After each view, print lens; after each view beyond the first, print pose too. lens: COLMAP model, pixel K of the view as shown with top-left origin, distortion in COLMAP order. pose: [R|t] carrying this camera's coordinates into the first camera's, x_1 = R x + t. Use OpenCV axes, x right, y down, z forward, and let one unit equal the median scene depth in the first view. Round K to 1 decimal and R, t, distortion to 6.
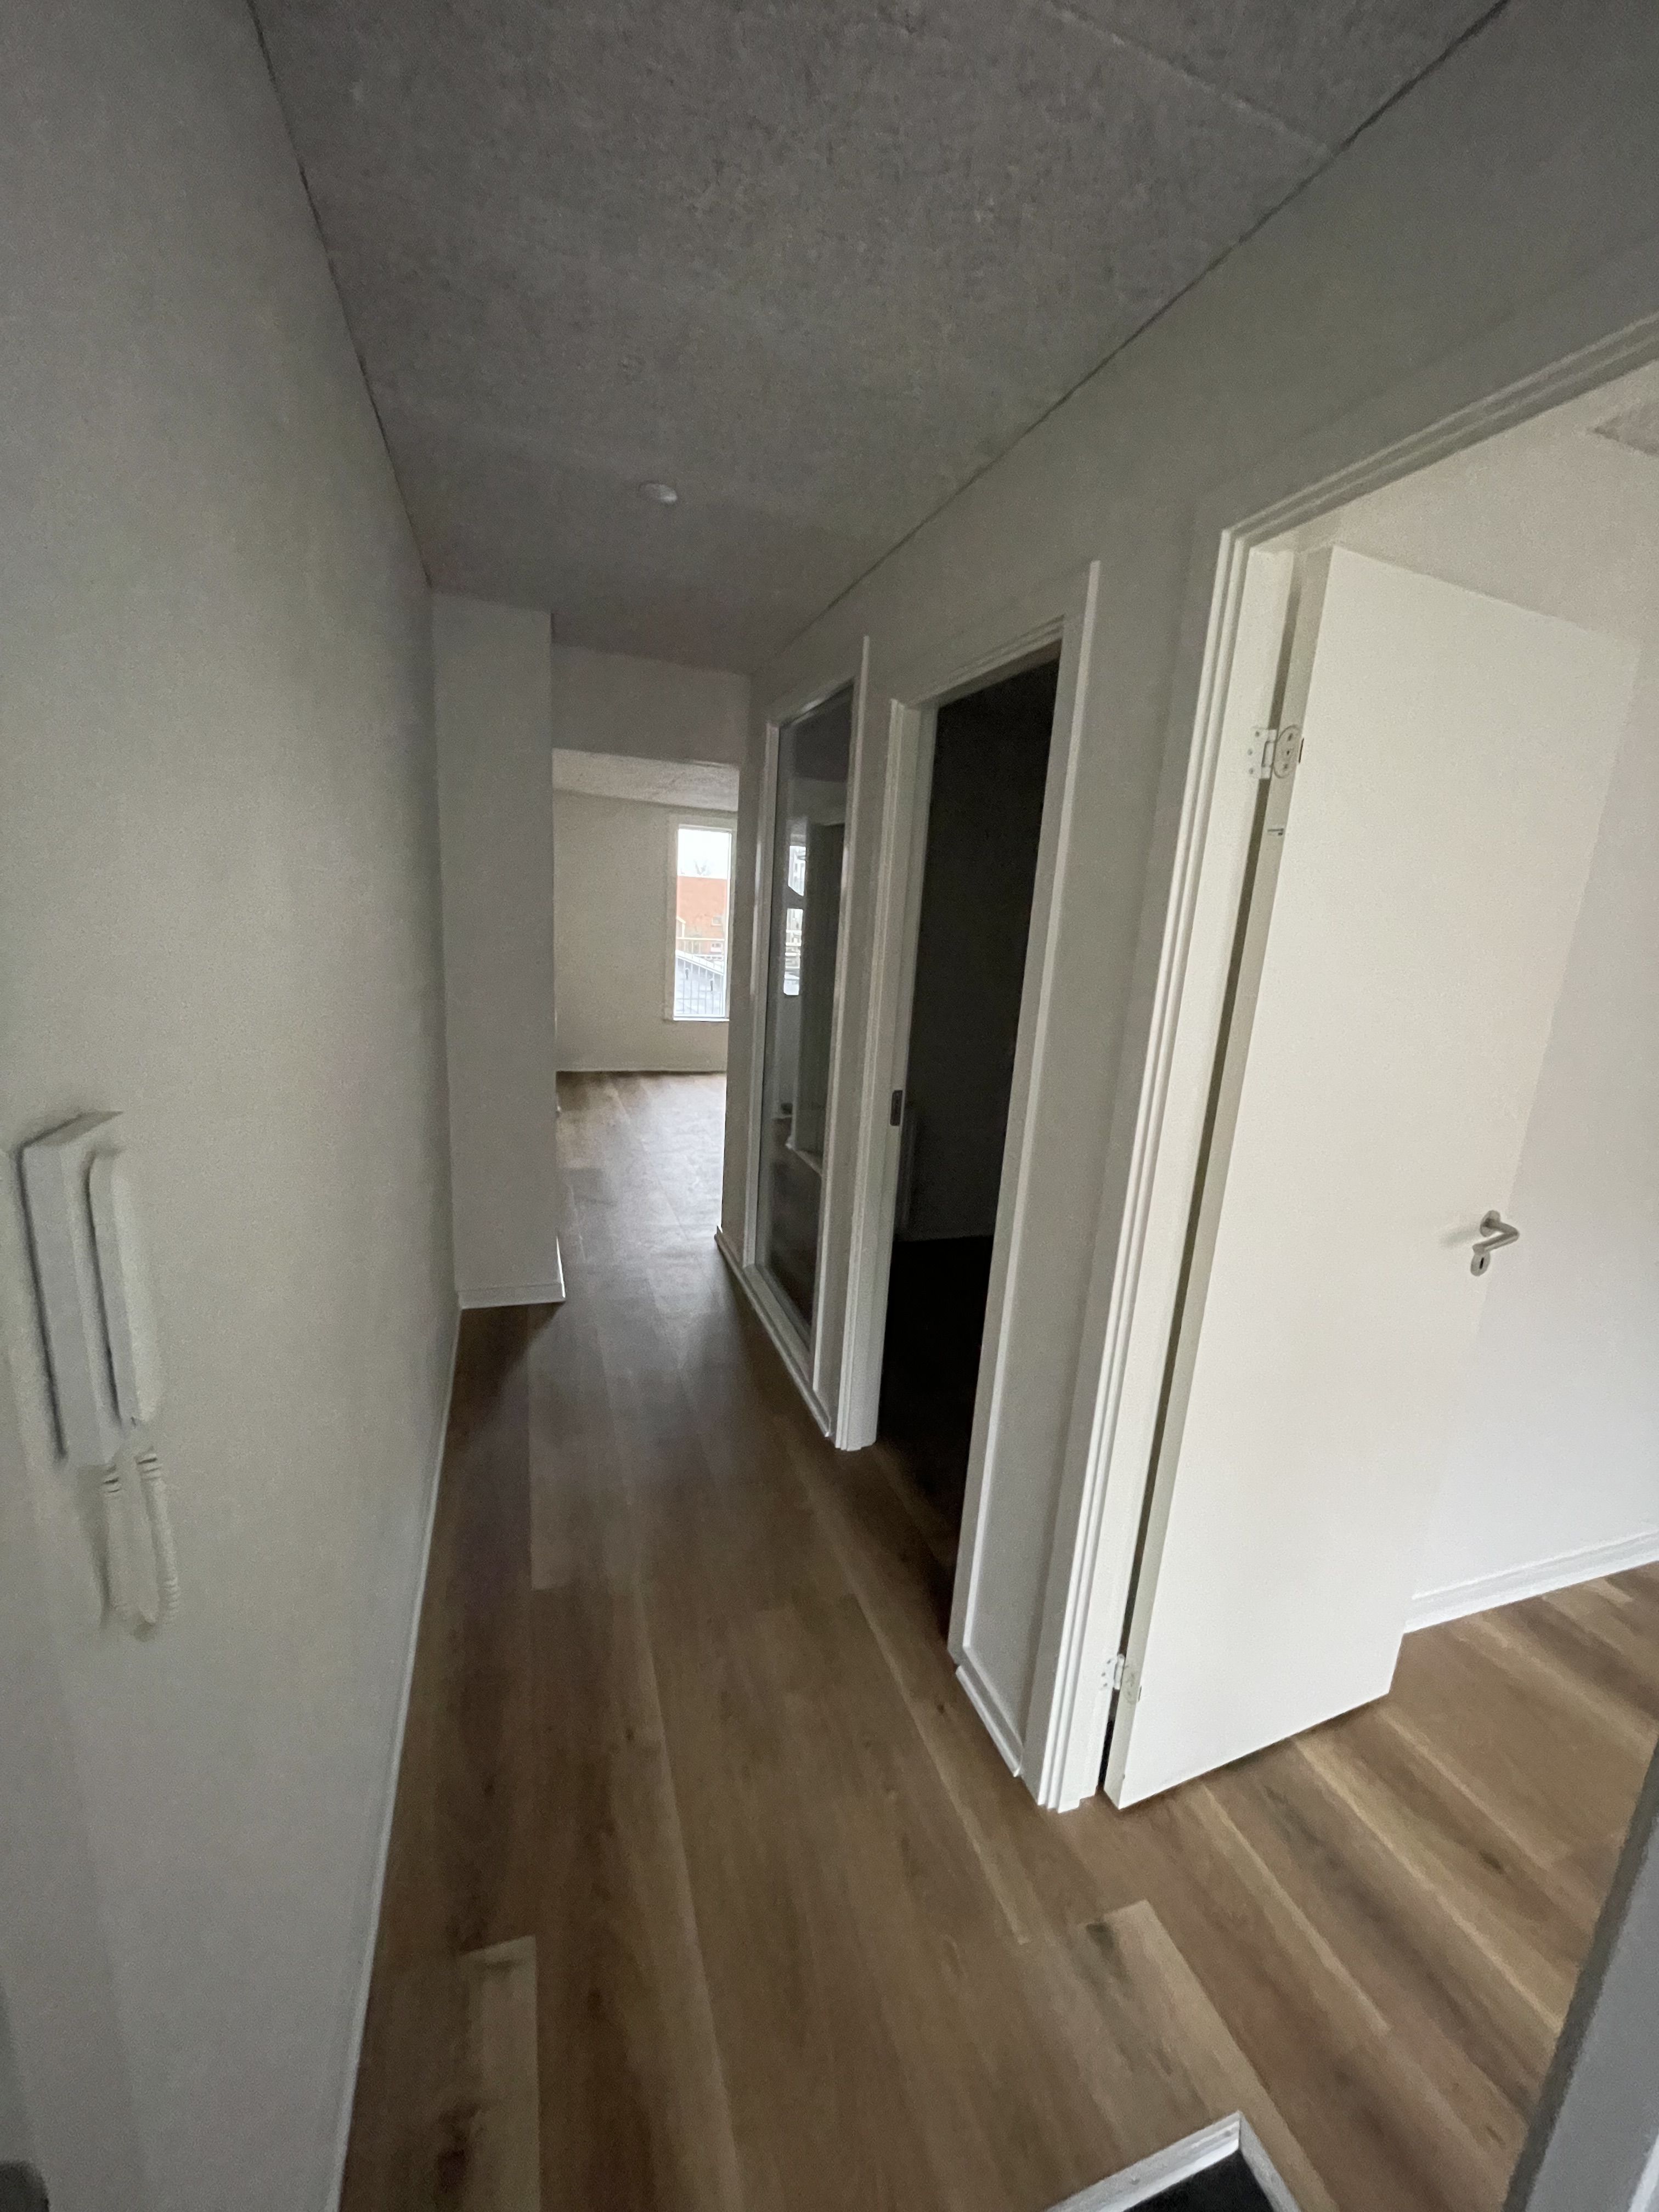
lens RADIAL K [[884.3, 0, 832.4], [0, 884.3, 1110.6], [0, 0, 1]] dist [-0.014887, -0.000124]
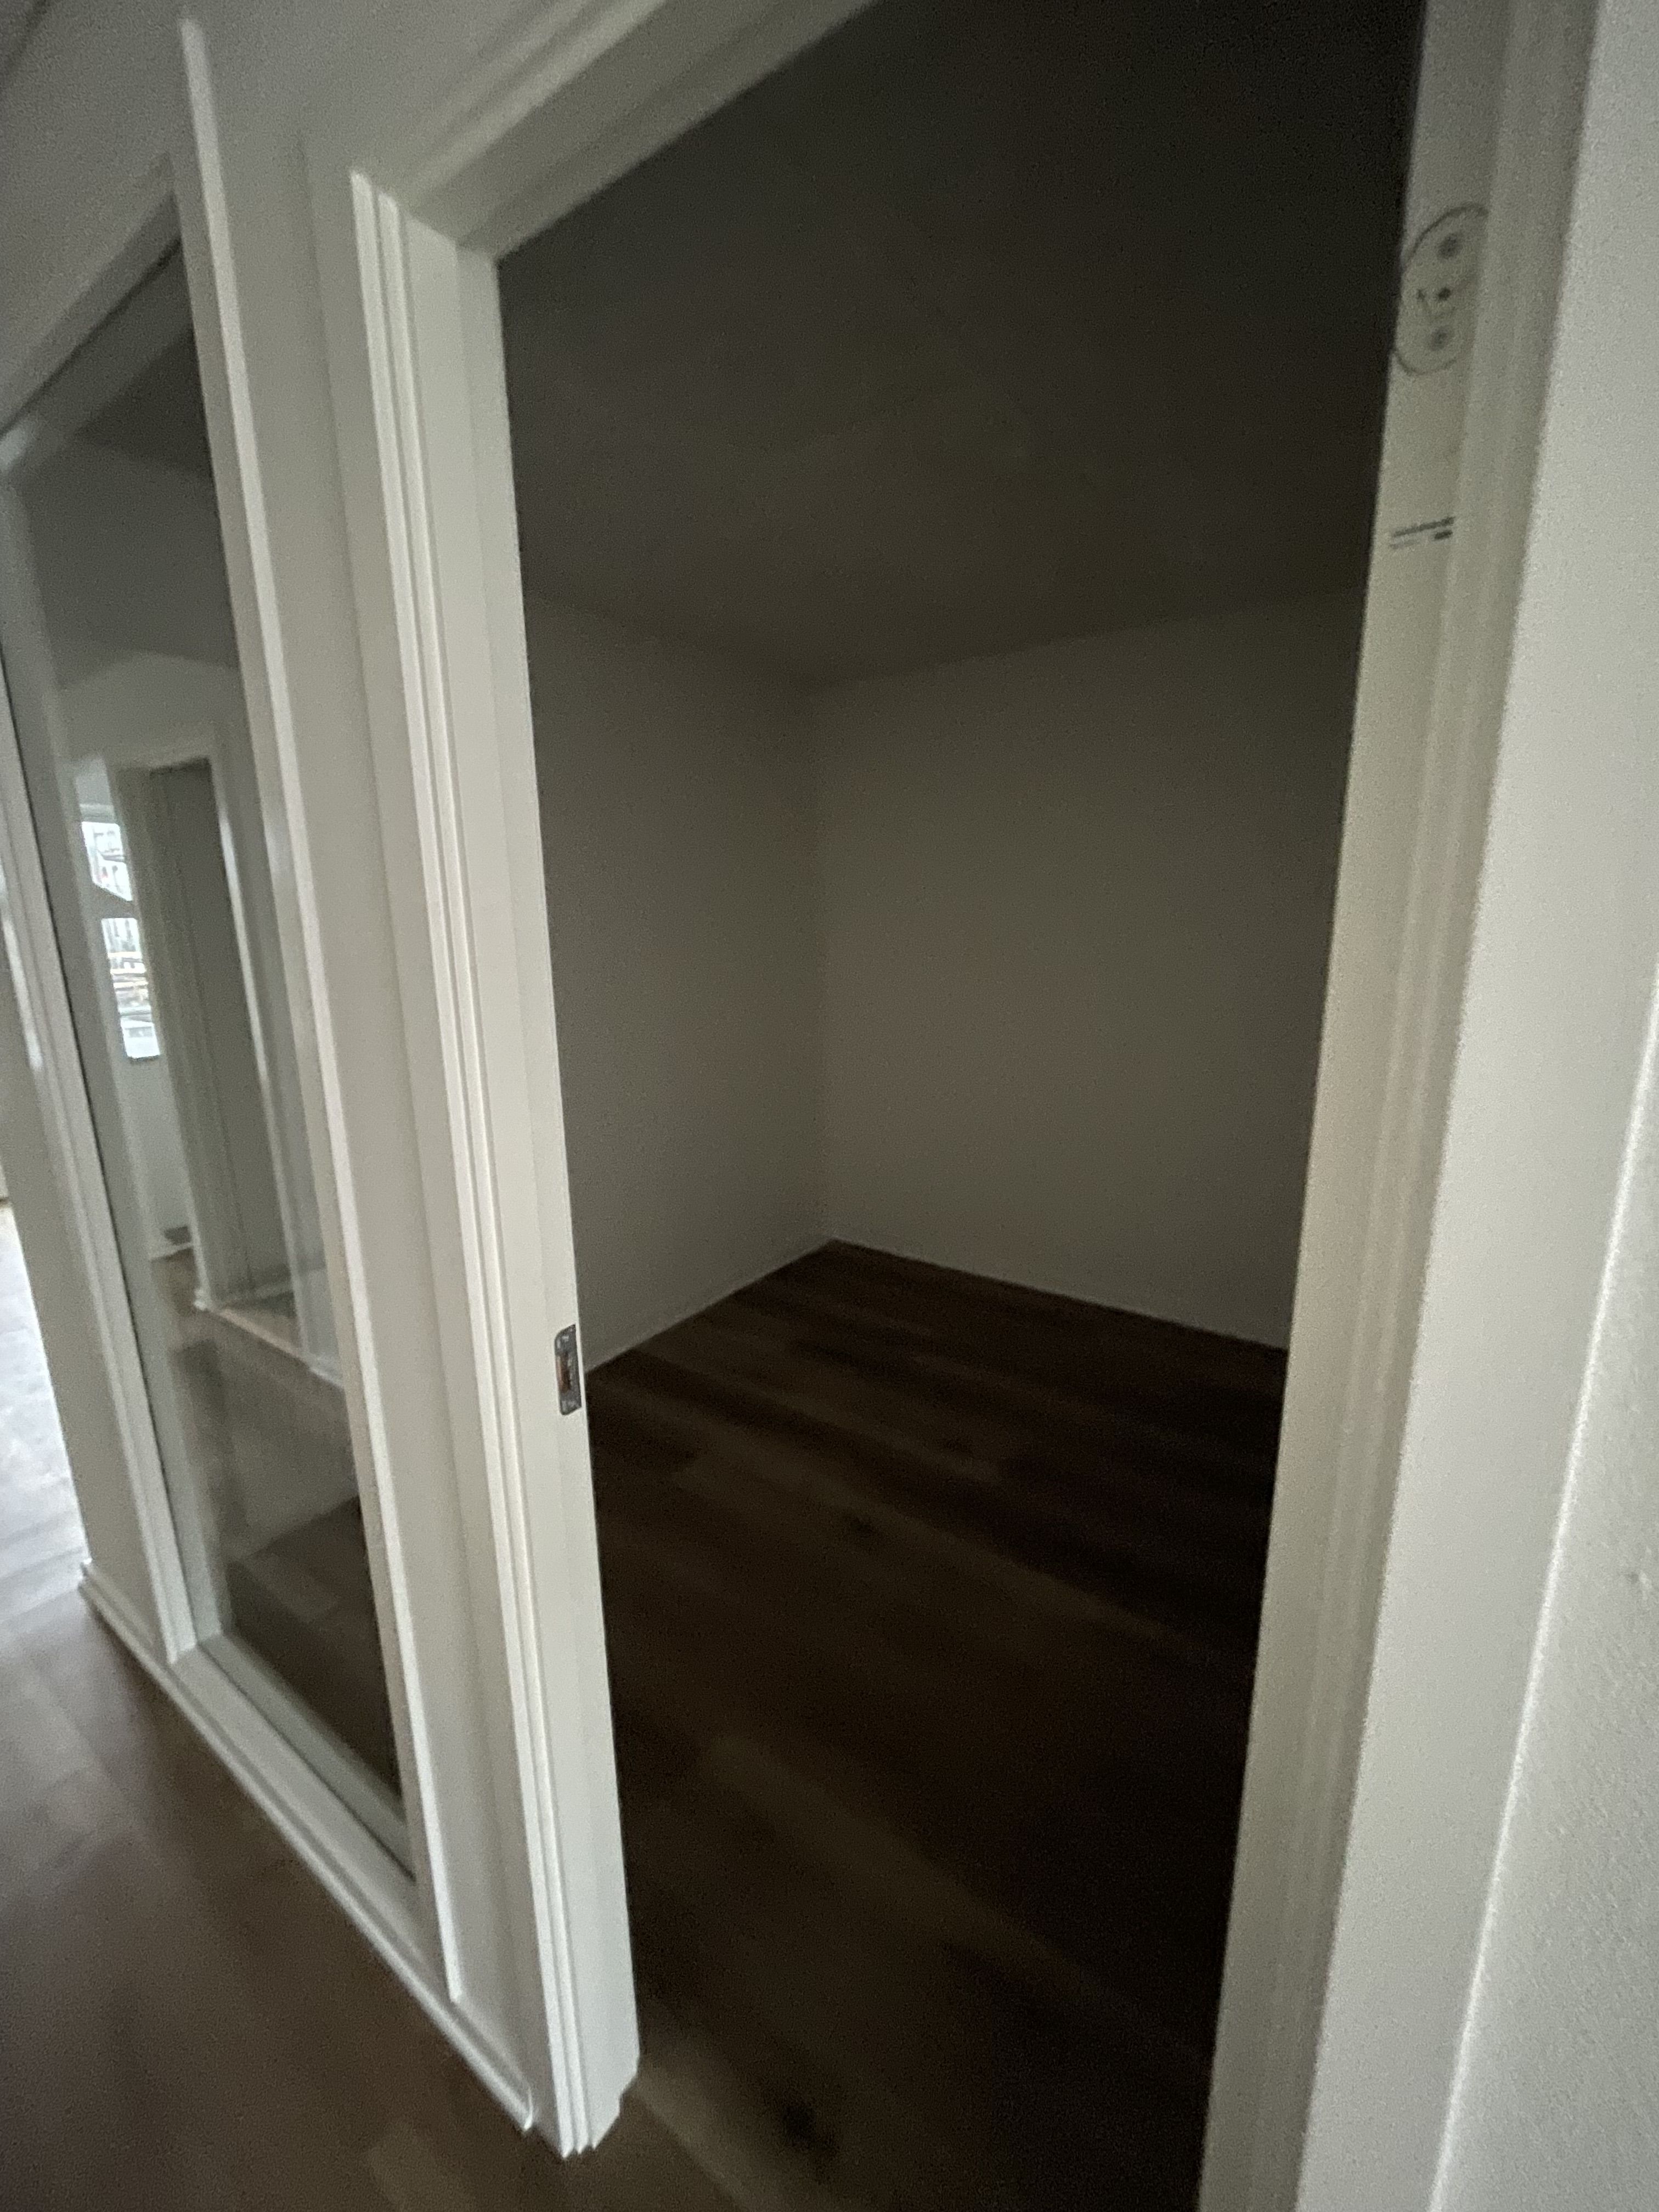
lens RADIAL K [[884.3, 0, 836.0], [0, 884.3, 1104.7], [0, 0, 1]] dist [-0.014887, -0.000124]
pose [[0.801852, -0.195091, 0.564777, -0.017421], [0.189774, 0.979409, 0.068882, -0.070967], [-0.566586, 0.051947, 0.822364, 0.351615]]
